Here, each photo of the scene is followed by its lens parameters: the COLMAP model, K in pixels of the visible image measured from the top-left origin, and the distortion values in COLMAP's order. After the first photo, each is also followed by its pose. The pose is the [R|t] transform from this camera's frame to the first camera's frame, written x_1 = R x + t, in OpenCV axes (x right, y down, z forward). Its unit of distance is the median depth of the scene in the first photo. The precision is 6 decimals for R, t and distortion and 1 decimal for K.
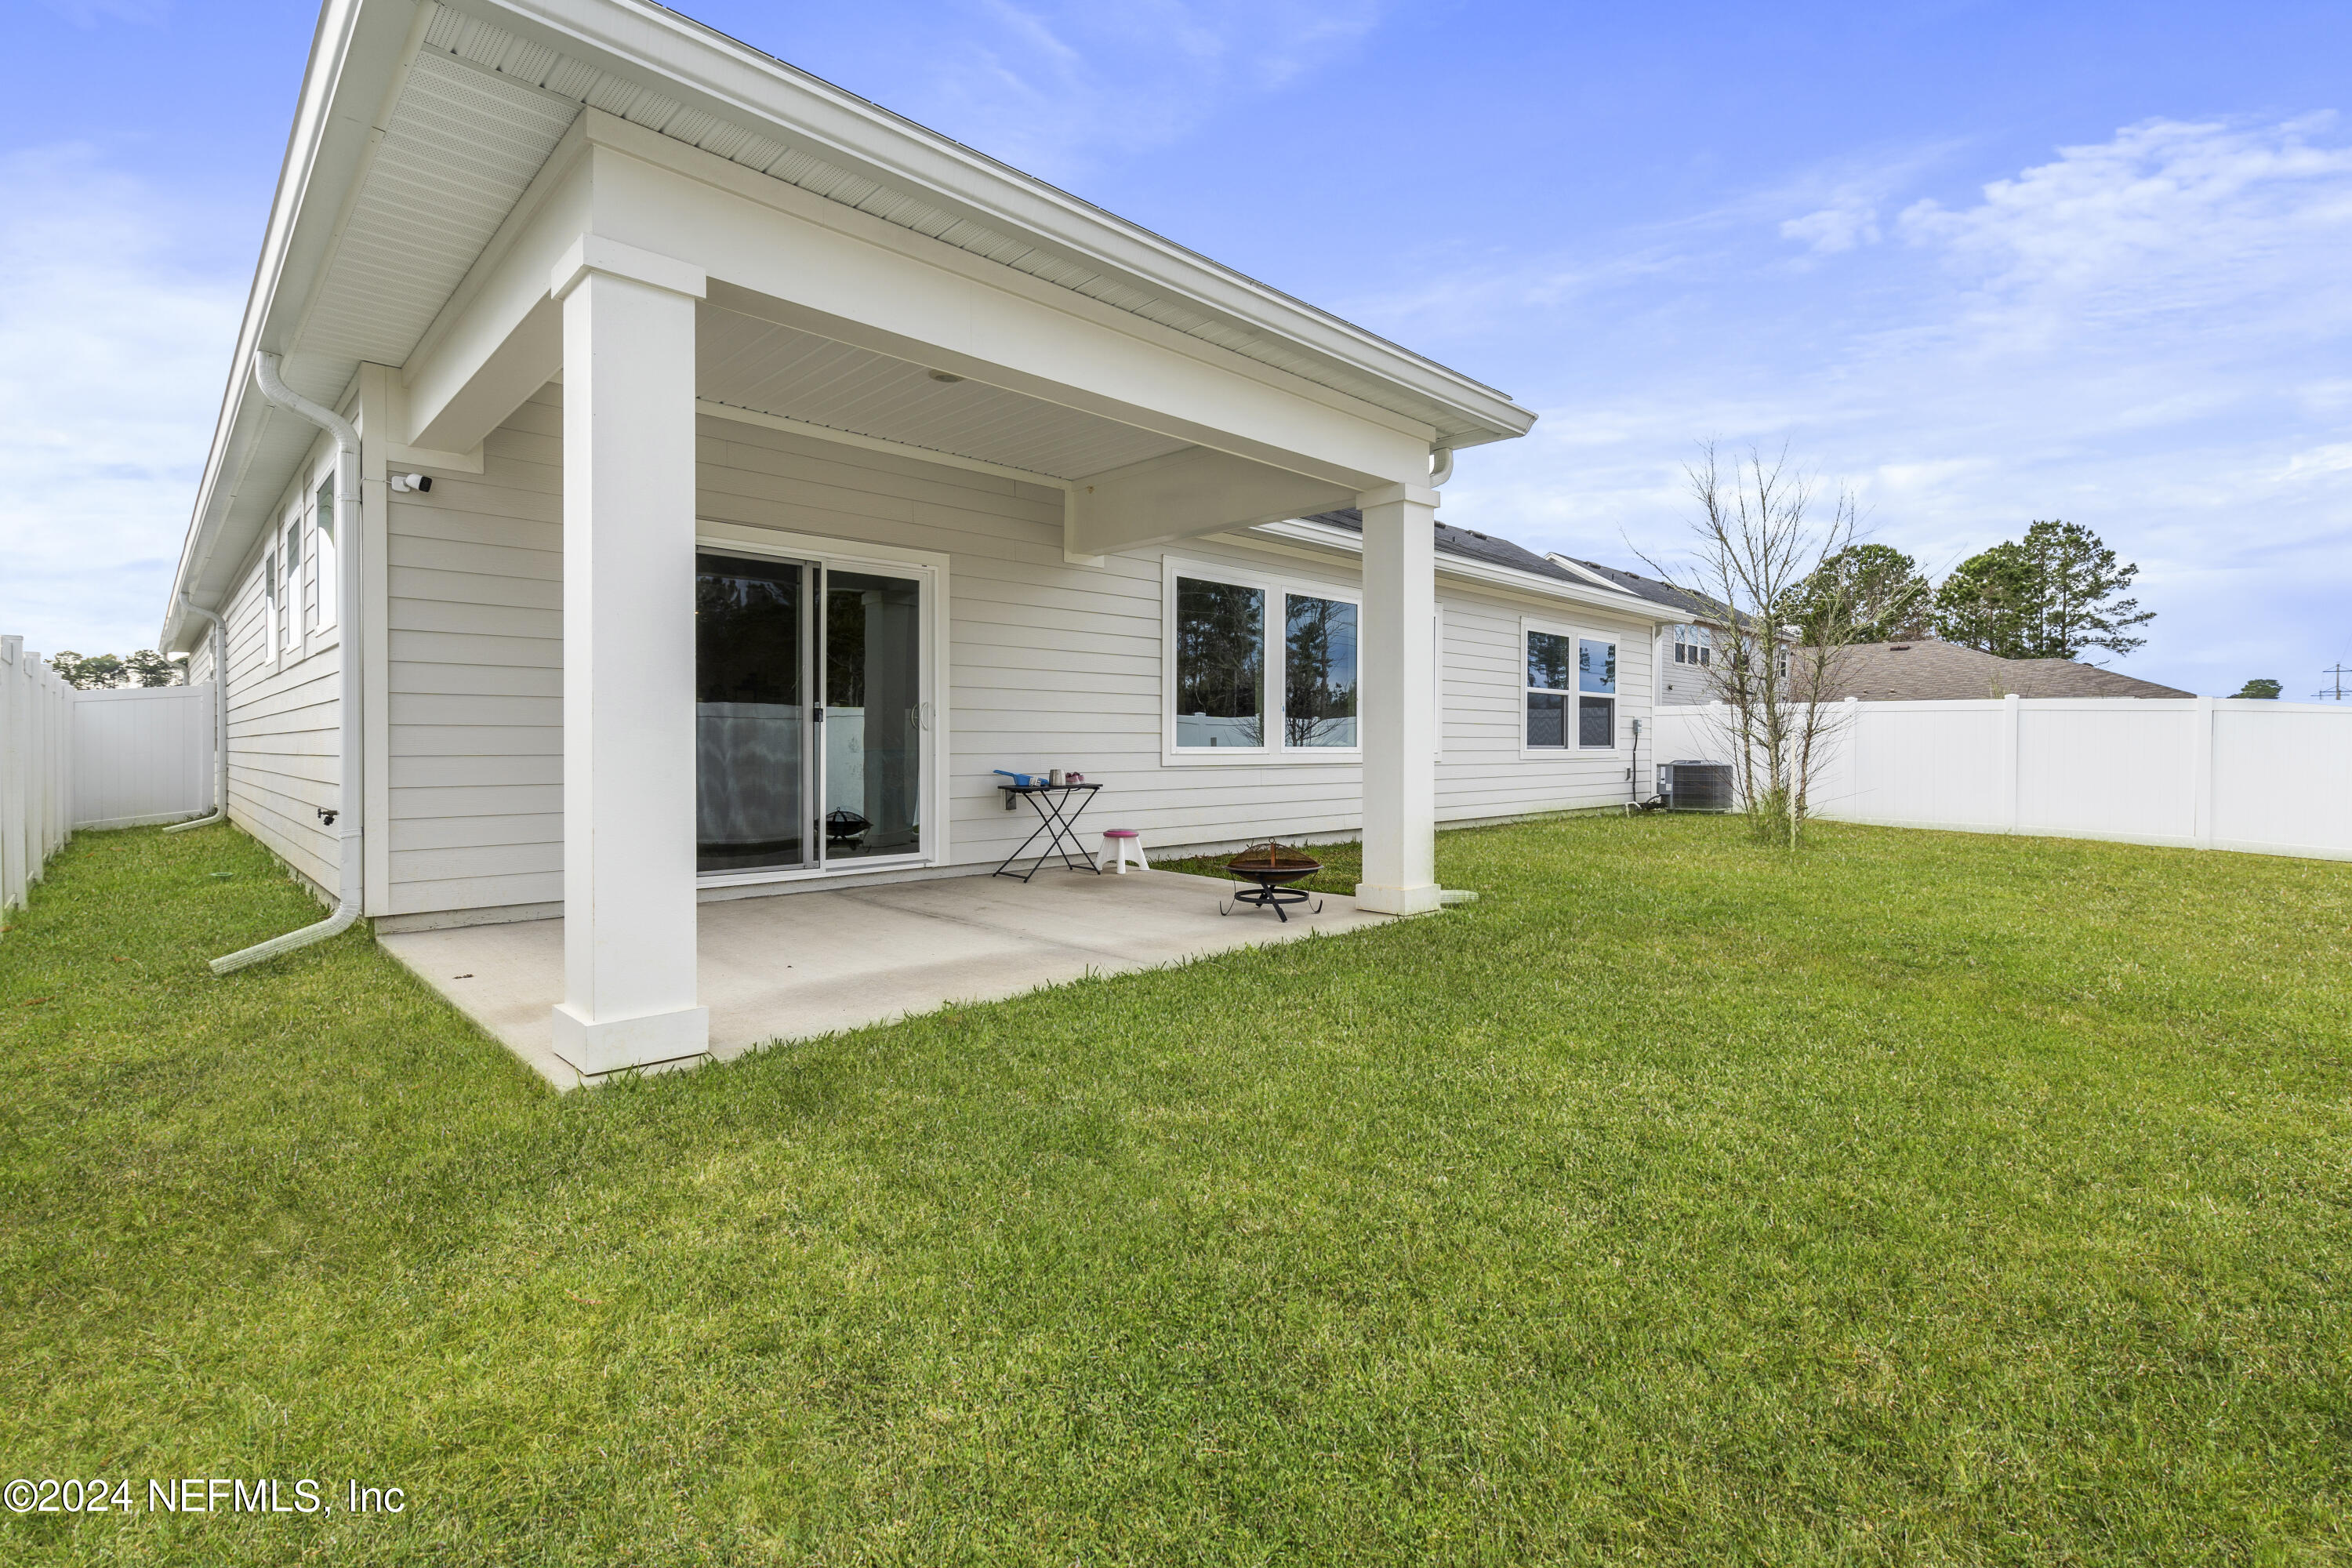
lens RADIAL K [[1071.0, 0, 1177.4], [0, 1071.0, 771.5], [0, 0, 1]] dist [-0.001058, 0.000292]
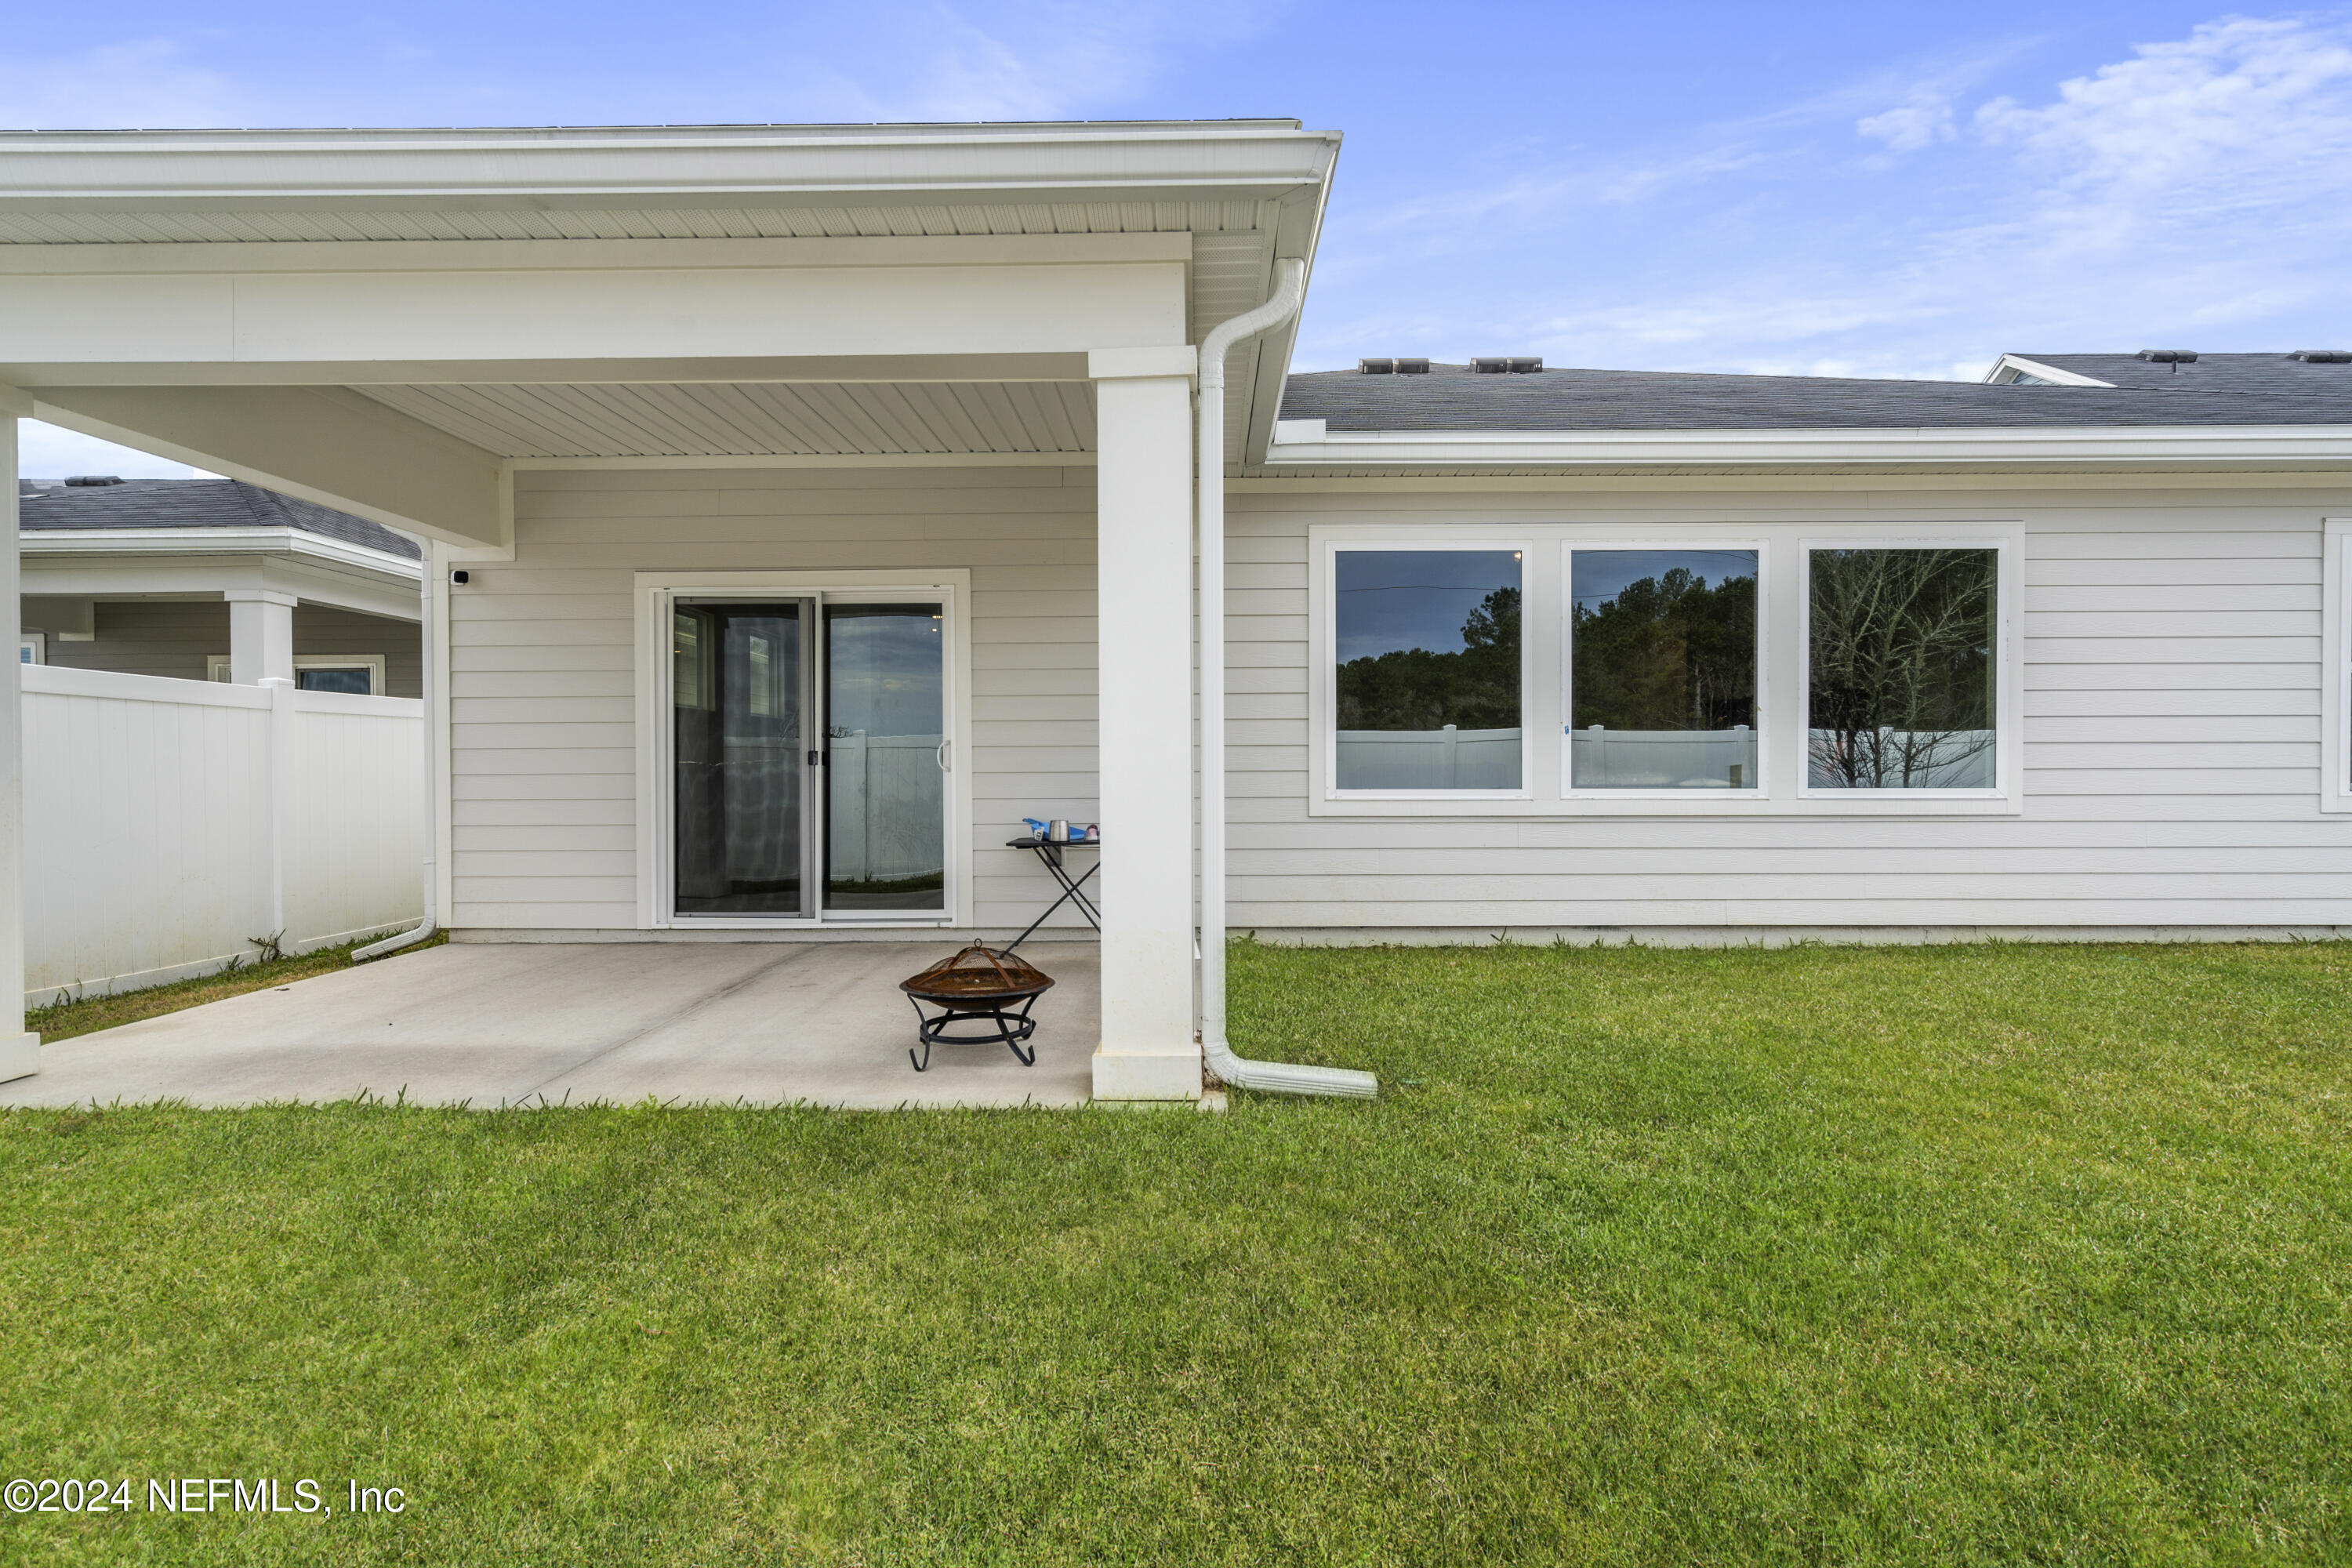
lens RADIAL K [[1071.0, 0, 1177.4], [0, 1071.0, 771.5], [0, 0, 1]] dist [-0.001058, 0.000292]
pose [[0.709612, -0.014584, -0.704441, 0.513539], [-0.011844, 0.999398, -0.032621, -0.013174], [0.704493, 0.031492, 0.709012, 0.509795]]
